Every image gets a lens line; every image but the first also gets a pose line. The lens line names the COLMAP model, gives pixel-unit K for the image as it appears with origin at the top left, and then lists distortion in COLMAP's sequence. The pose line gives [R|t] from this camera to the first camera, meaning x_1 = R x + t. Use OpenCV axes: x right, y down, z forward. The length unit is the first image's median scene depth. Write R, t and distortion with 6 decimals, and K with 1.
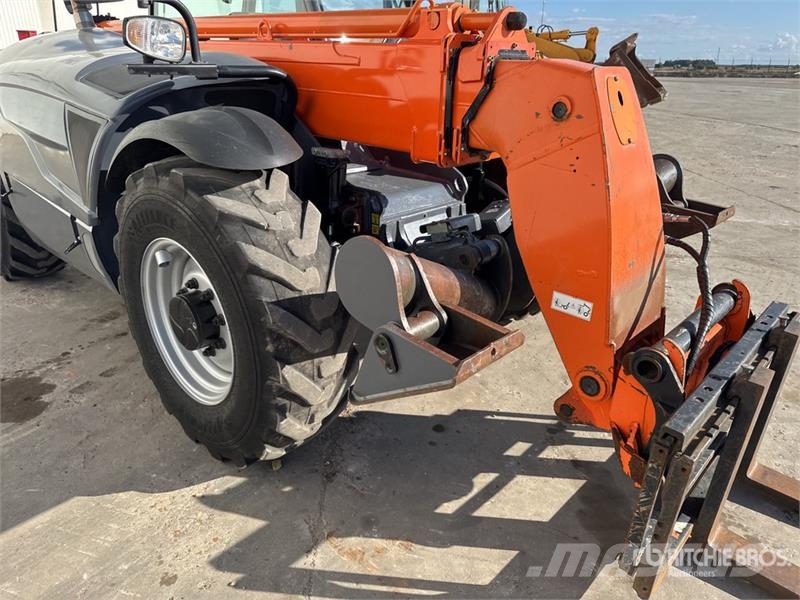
lens RADIAL K [[550.3, 0, 400.2], [0, 550.3, 292.8], [0, 0, 1]] dist [0.005198, -0.007651]
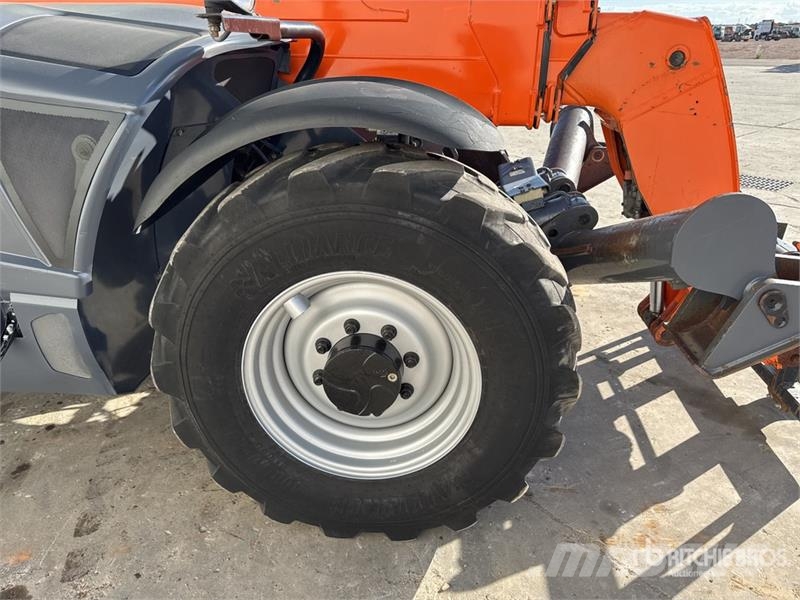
lens RADIAL K [[567.6, 0, 399.4], [0, 567.6, 288.4], [0, 0, 1]] dist [-0.002533, -0.002969]
pose [[0.794695, -0.263858, 0.546662, -0.747349], [0.248626, 0.963064, 0.103409, -0.131875], [-0.553756, 0.053736, 0.830943, 0.359507]]
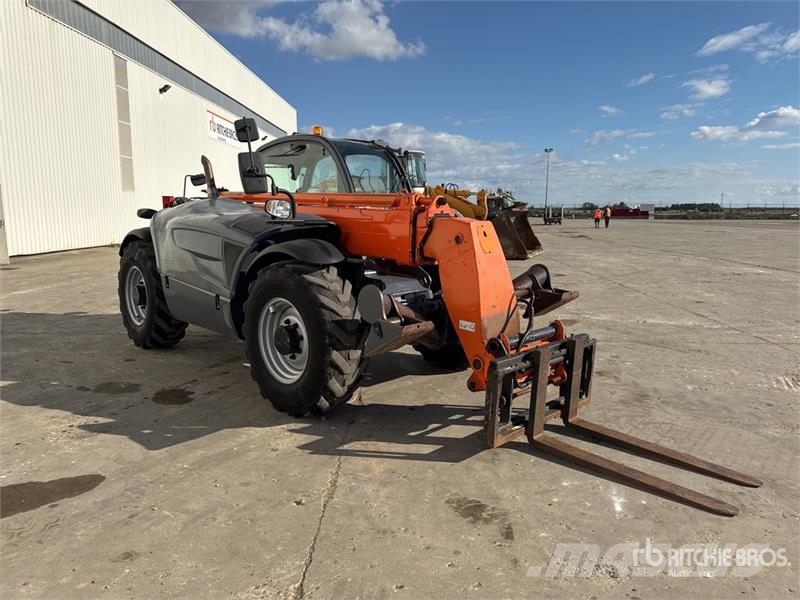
lens RADIAL K [[567.6, 0, 399.4], [0, 567.6, 288.4], [0, 0, 1]] dist [-0.002533, -0.002969]
pose [[0.999190, 0.001442, -0.040219, 0.123846], [-0.011443, 0.968288, -0.249574, 0.395959], [0.038584, 0.249833, 0.967520, -1.072105]]
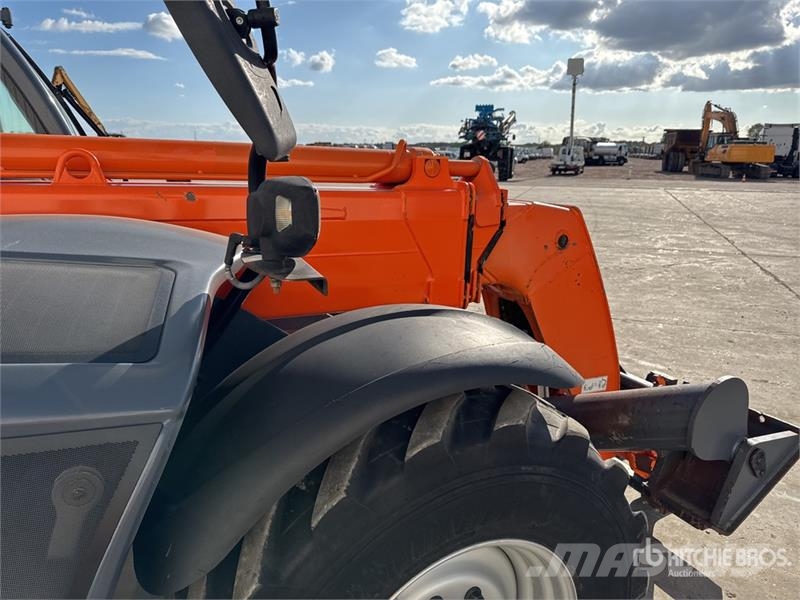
lens RADIAL K [[566.1, 0, 400.0], [0, 566.1, 300.0], [0, 0, 1]] dist [0.136140, -0.000835]
pose [[0.353140, -0.242368, 0.903632, -0.904494], [0.346115, 0.931180, 0.114495, -0.422048], [-0.869193, 0.272328, 0.412724, 0.720206]]
